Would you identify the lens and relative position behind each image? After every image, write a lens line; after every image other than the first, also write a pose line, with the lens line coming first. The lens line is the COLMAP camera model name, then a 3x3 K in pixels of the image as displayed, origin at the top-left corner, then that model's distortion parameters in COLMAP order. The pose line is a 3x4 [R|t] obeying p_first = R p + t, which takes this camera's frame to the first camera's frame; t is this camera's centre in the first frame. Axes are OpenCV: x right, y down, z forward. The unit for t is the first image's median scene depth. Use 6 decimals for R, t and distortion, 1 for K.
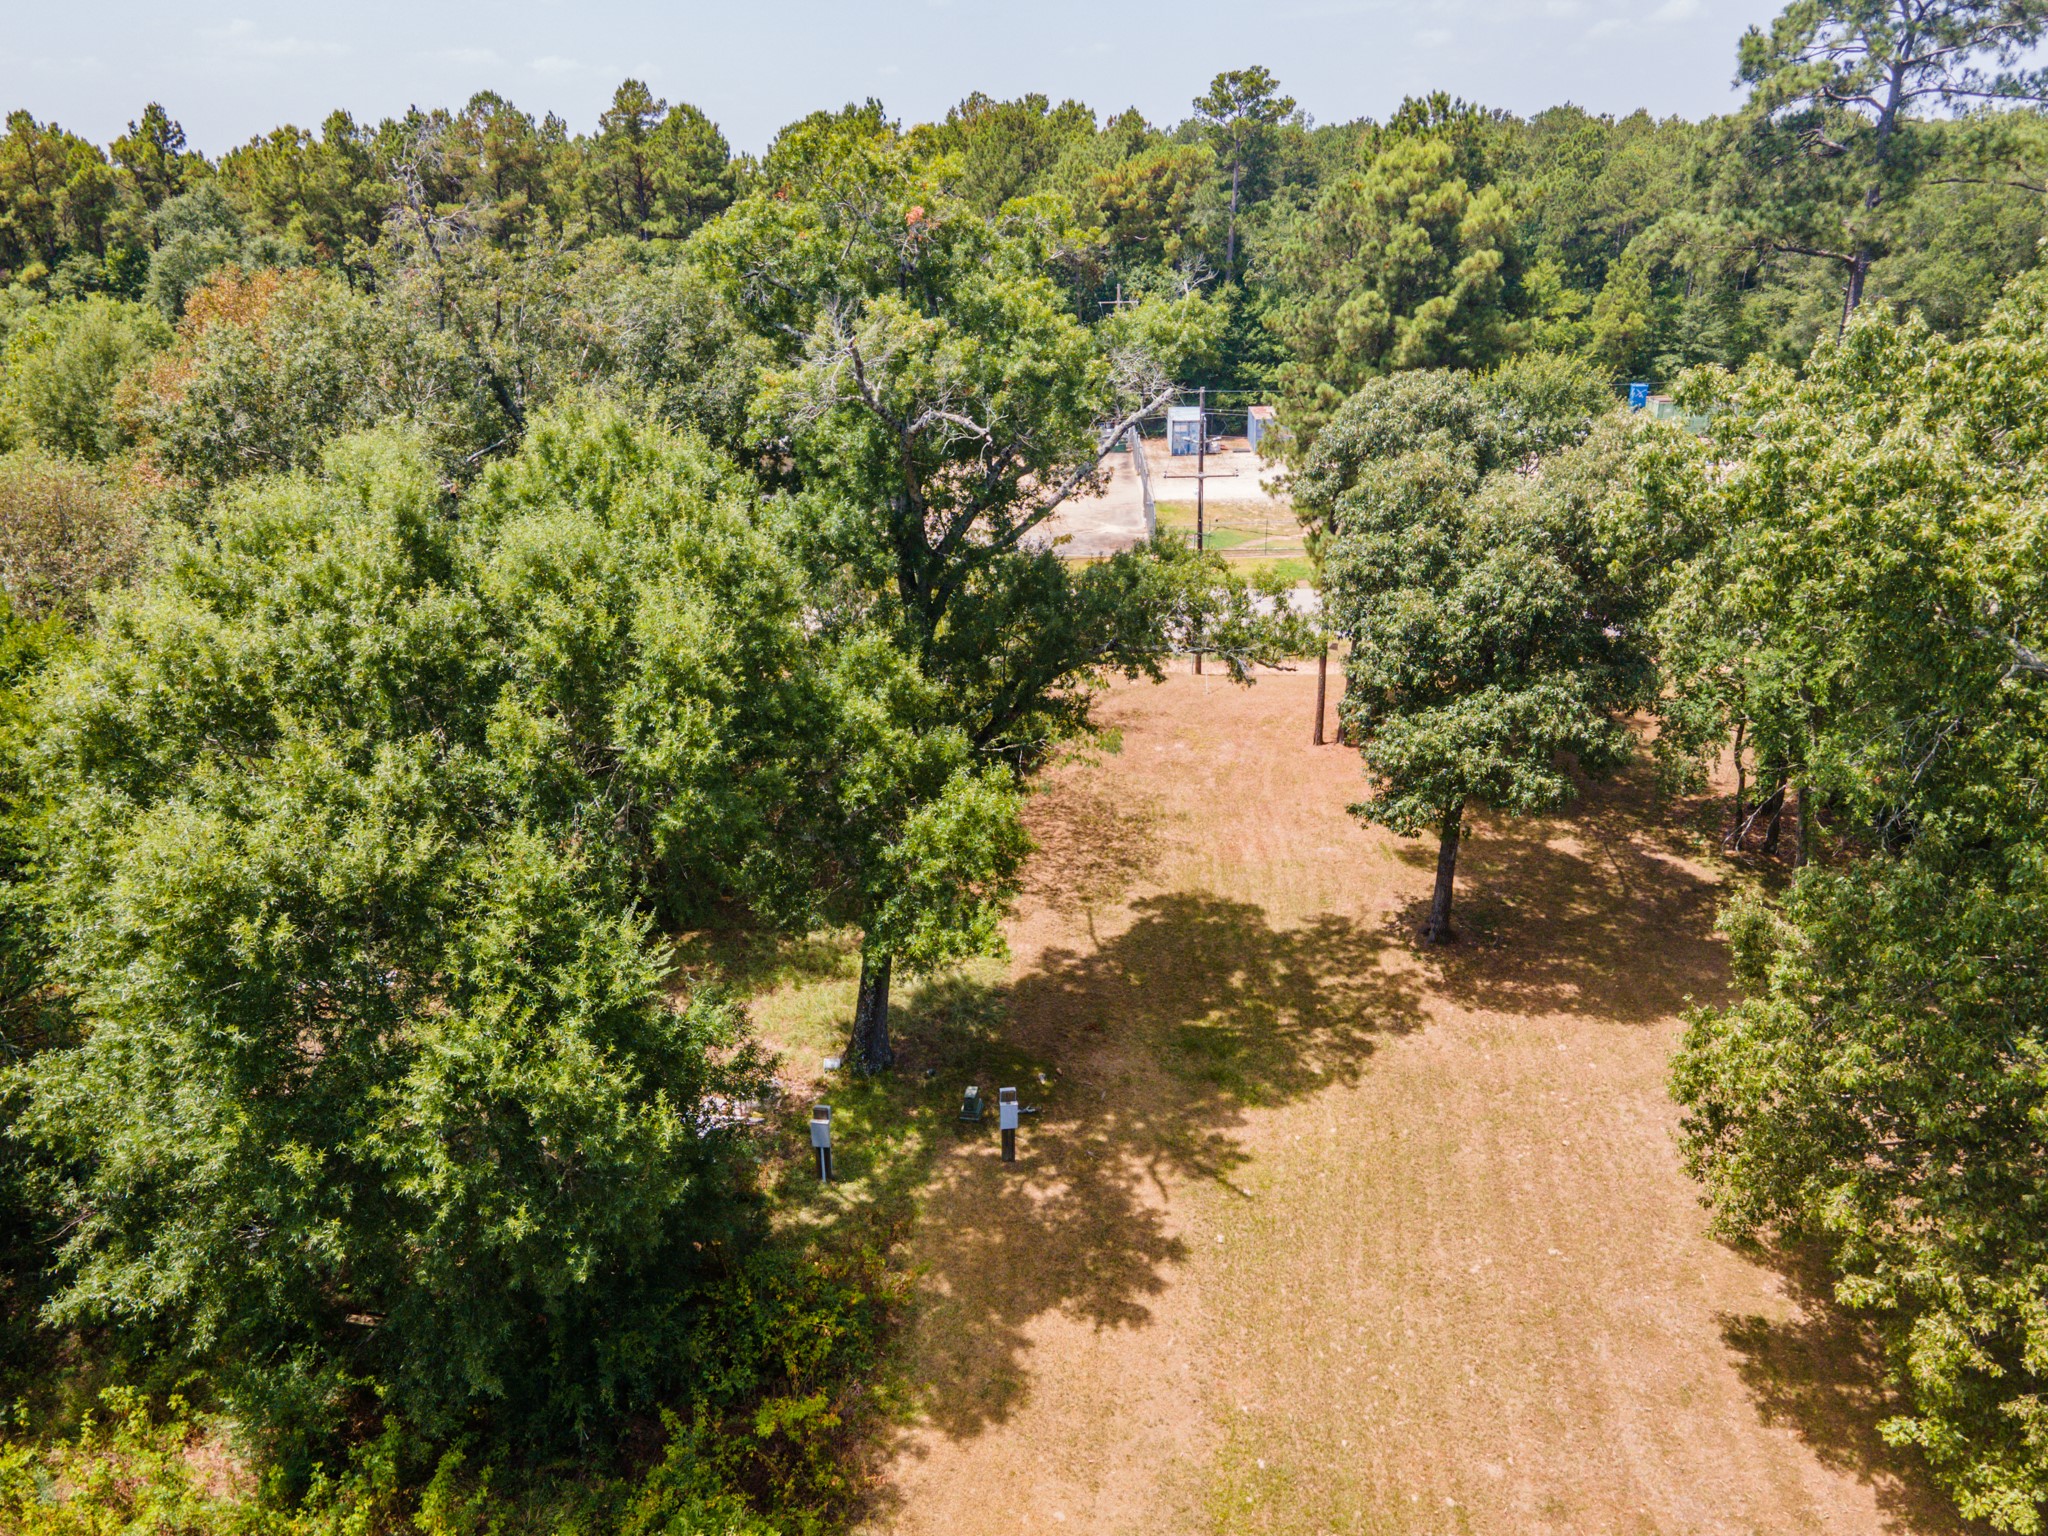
lens RADIAL K [[1479.8, 0, 1010.2], [0, 1479.8, 762.1], [0, 0, 1]] dist [0.003675, 0.063639]
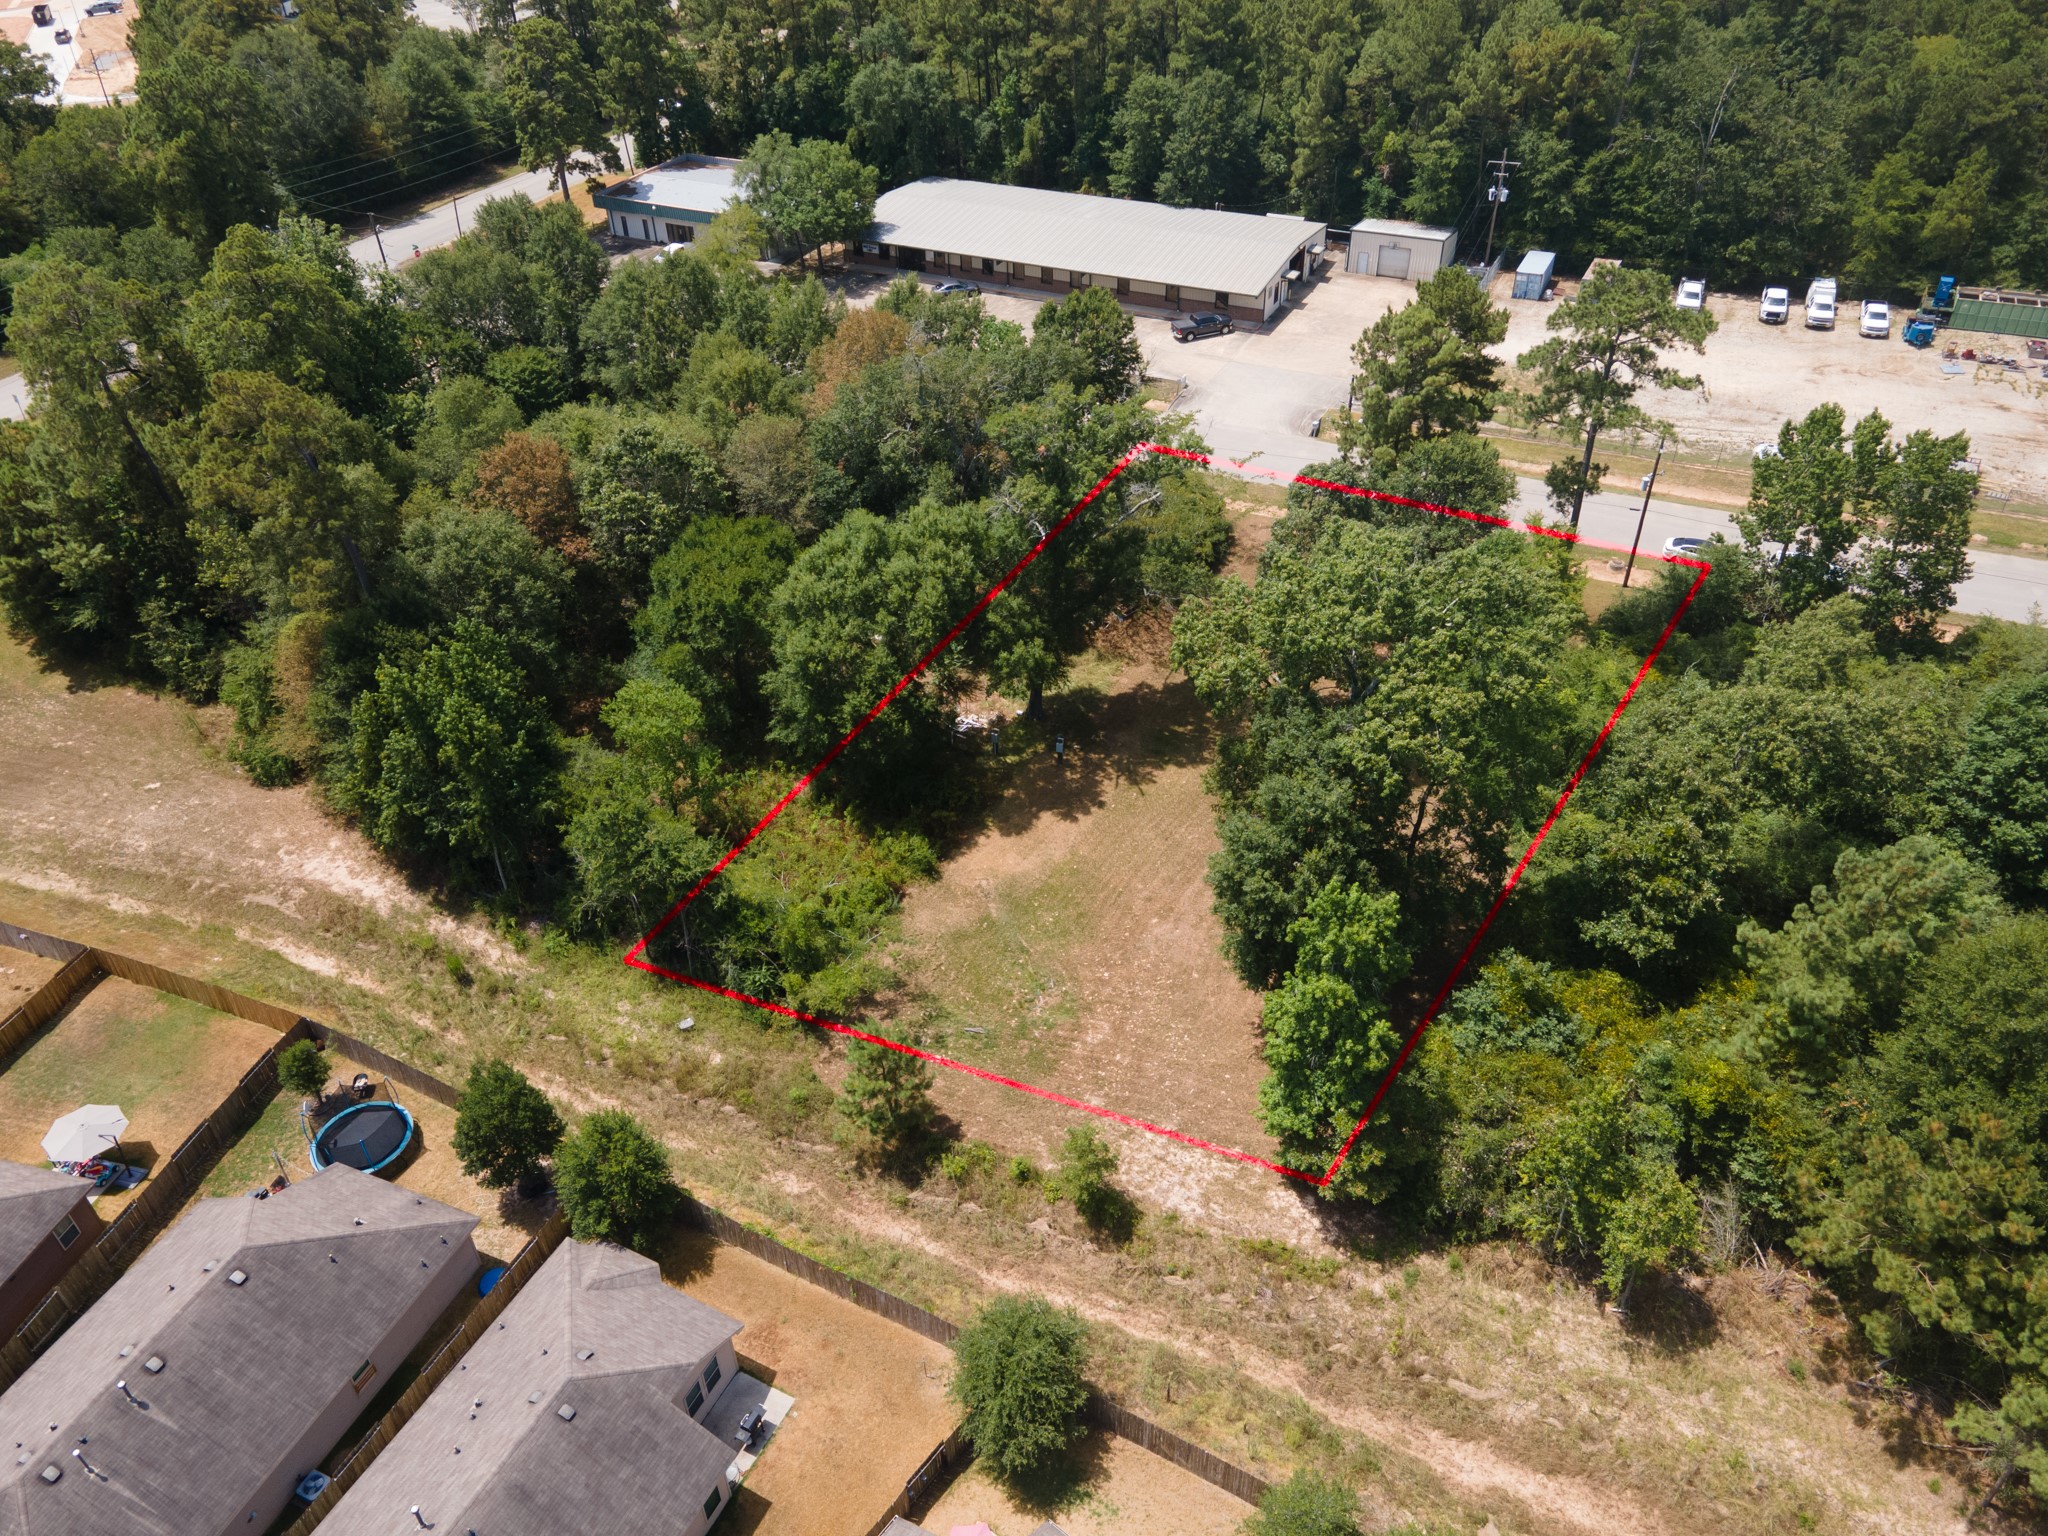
lens RADIAL K [[1479.8, 0, 1010.2], [0, 1479.8, 762.1], [0, 0, 1]] dist [0.003675, 0.063639]
pose [[0.908455, 0.241993, -0.340806, 0.843803], [-0.133229, 0.940475, 0.312660, -0.573999], [0.396181, -0.238632, 0.886620, -1.450109]]
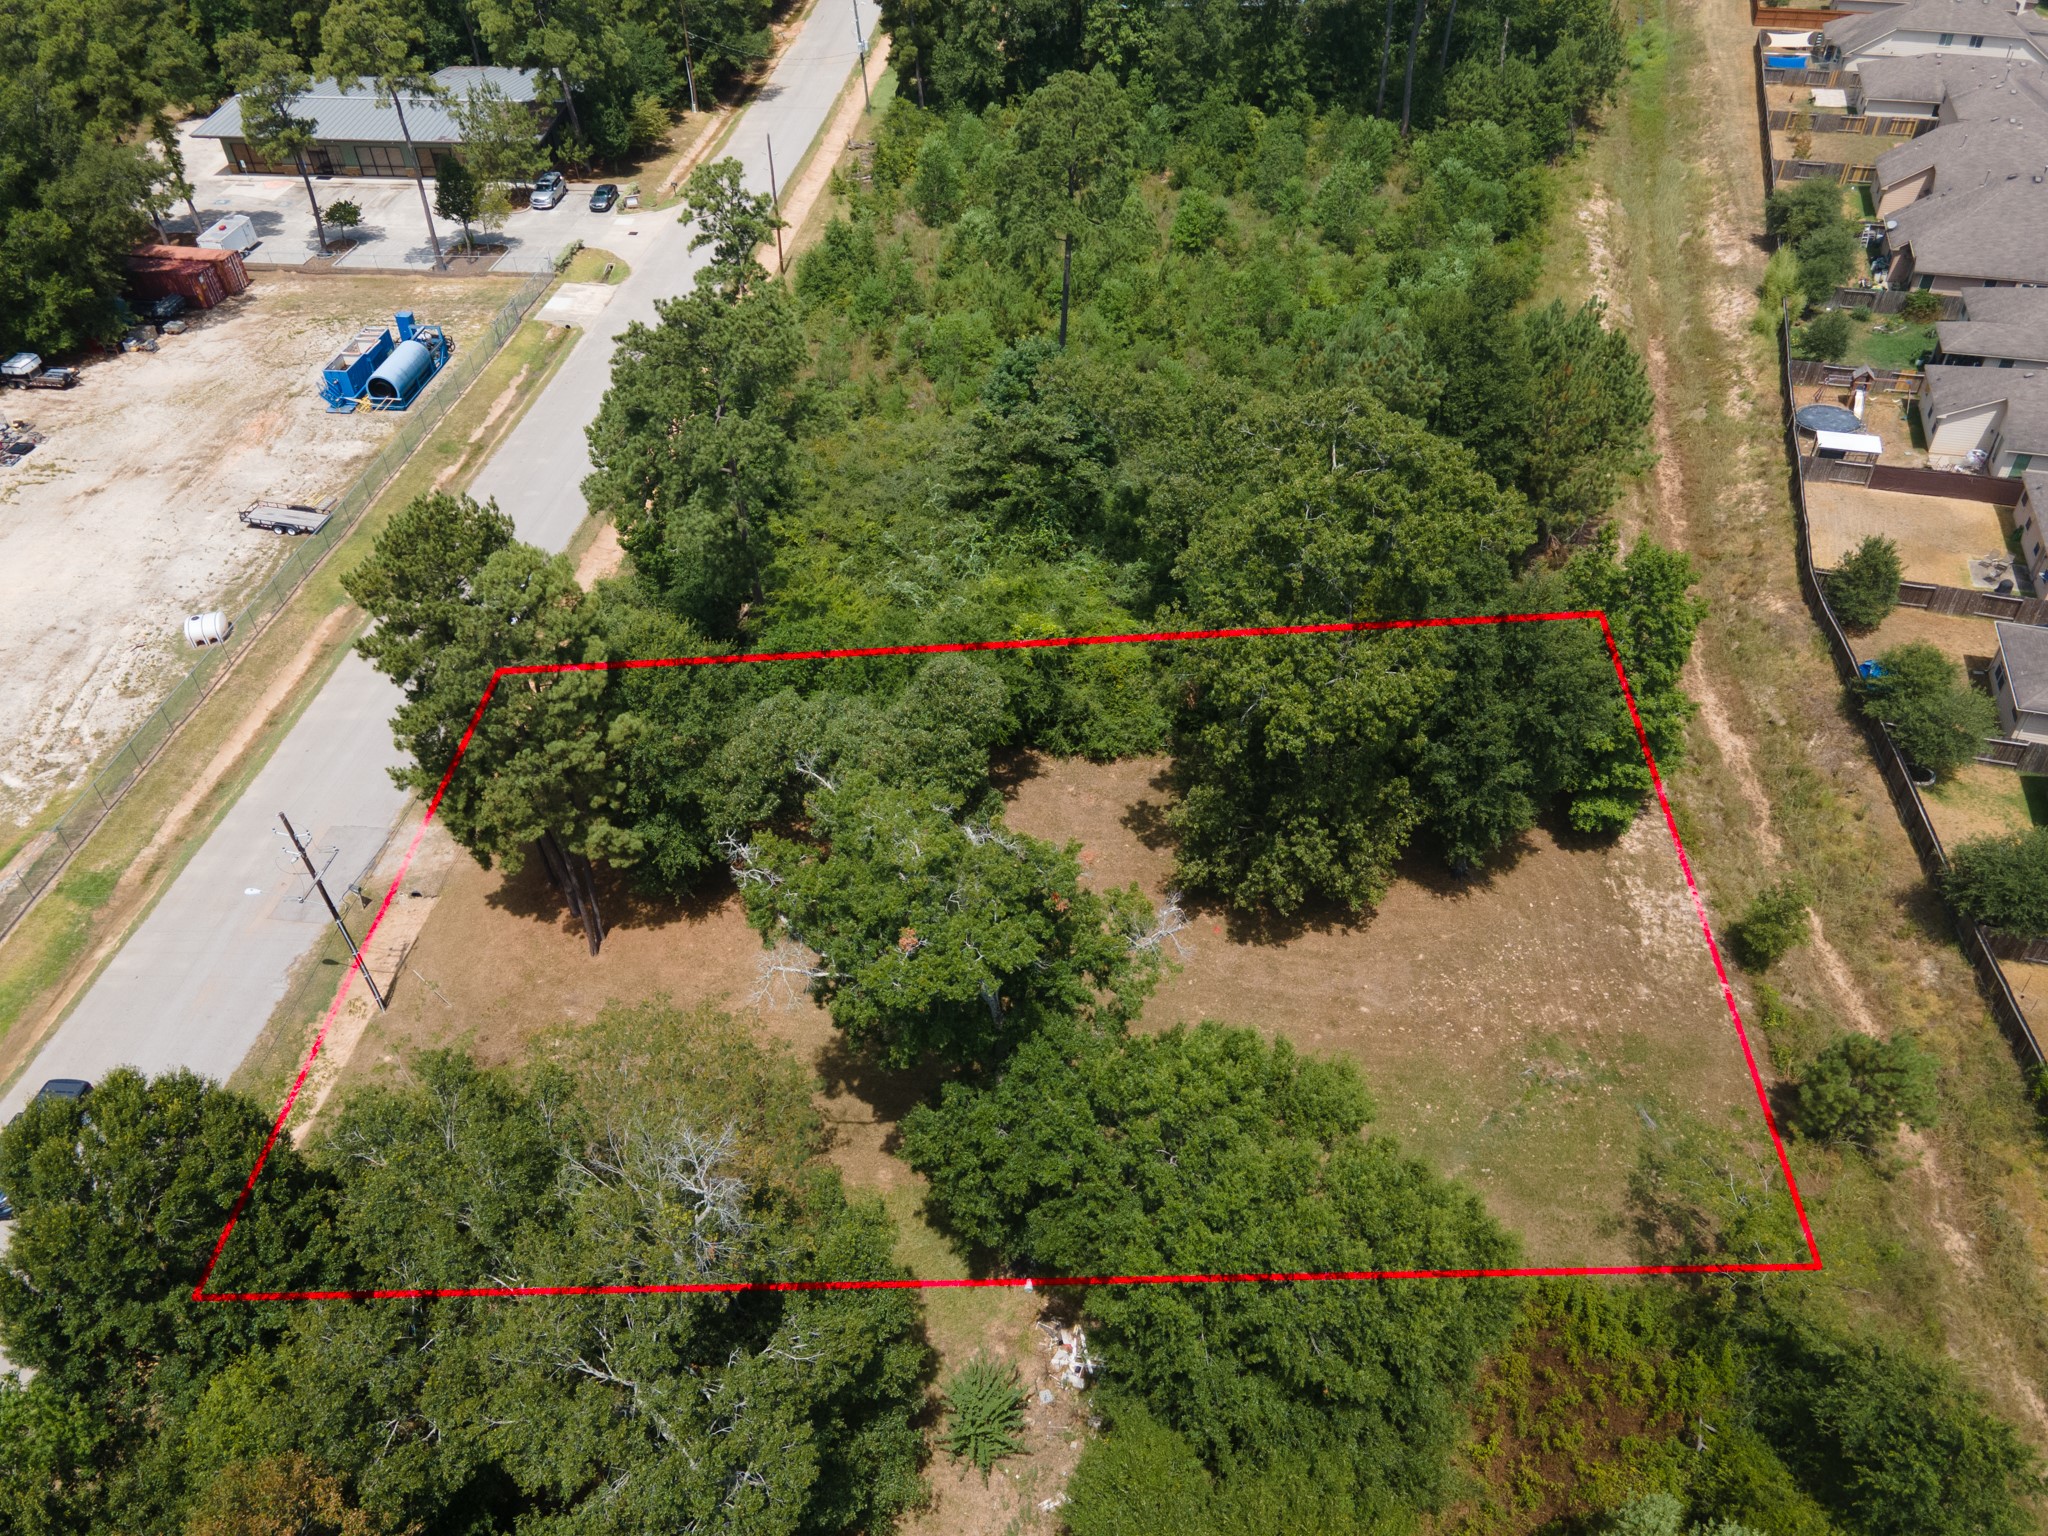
lens RADIAL K [[1479.8, 0, 1010.2], [0, 1479.8, 762.1], [0, 0, 1]] dist [0.003675, 0.063639]
pose [[0.059251, -0.634113, 0.770967, -1.096290], [0.386491, 0.726661, 0.567969, -1.208596], [-0.920388, 0.264319, 0.288134, 0.504271]]
